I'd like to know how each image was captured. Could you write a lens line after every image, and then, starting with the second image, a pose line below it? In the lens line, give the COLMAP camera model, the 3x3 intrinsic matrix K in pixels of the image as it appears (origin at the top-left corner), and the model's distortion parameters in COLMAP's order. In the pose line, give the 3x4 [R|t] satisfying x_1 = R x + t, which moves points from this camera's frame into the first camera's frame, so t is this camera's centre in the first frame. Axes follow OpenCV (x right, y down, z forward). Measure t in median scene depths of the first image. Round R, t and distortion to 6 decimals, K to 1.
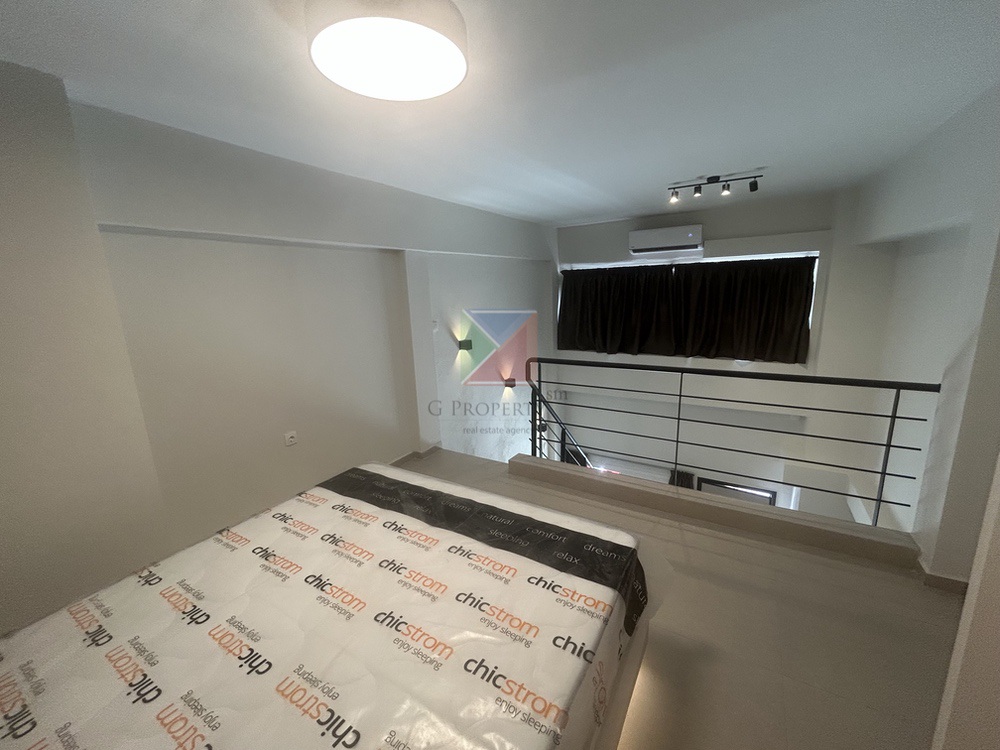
lens RADIAL K [[392.4, 0, 500.3], [0, 392.4, 381.5], [0, 0, 1]] dist [0.008125, -0.000093]
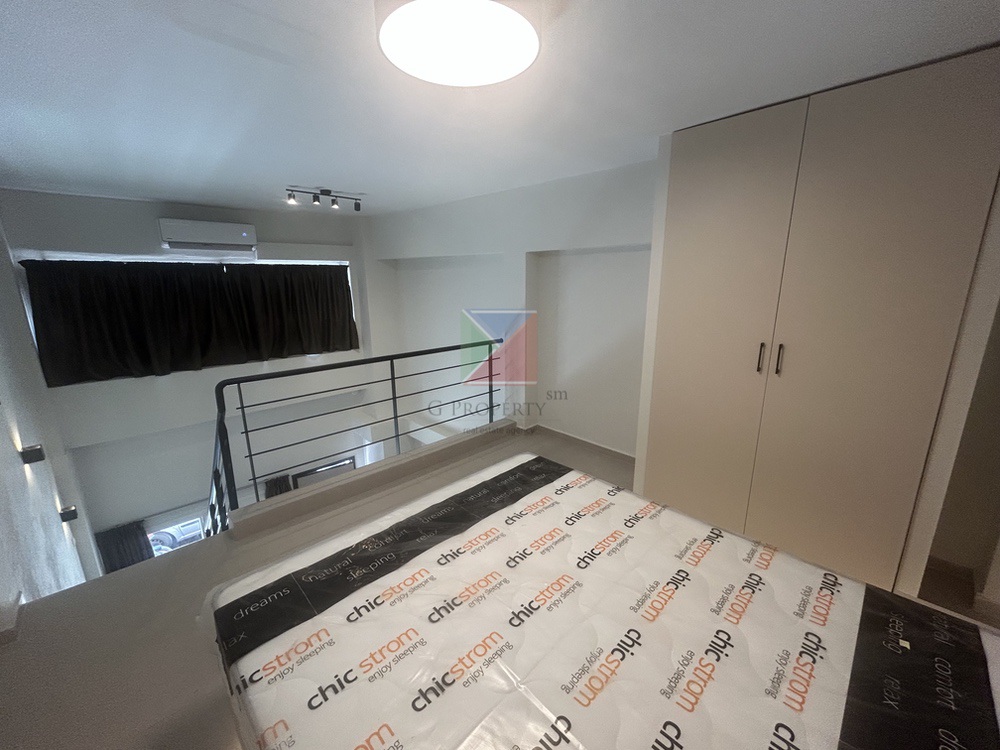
lens RADIAL K [[399.5, 0, 497.9], [0, 399.5, 374.2], [0, 0, 1]] dist [-0.000858, 0.000067]
pose [[0.271004, -0.197234, 0.942155, -0.494800], [0.225210, 0.964608, 0.137155, -0.058015], [-0.935862, 0.175013, 0.305832, 0.280082]]
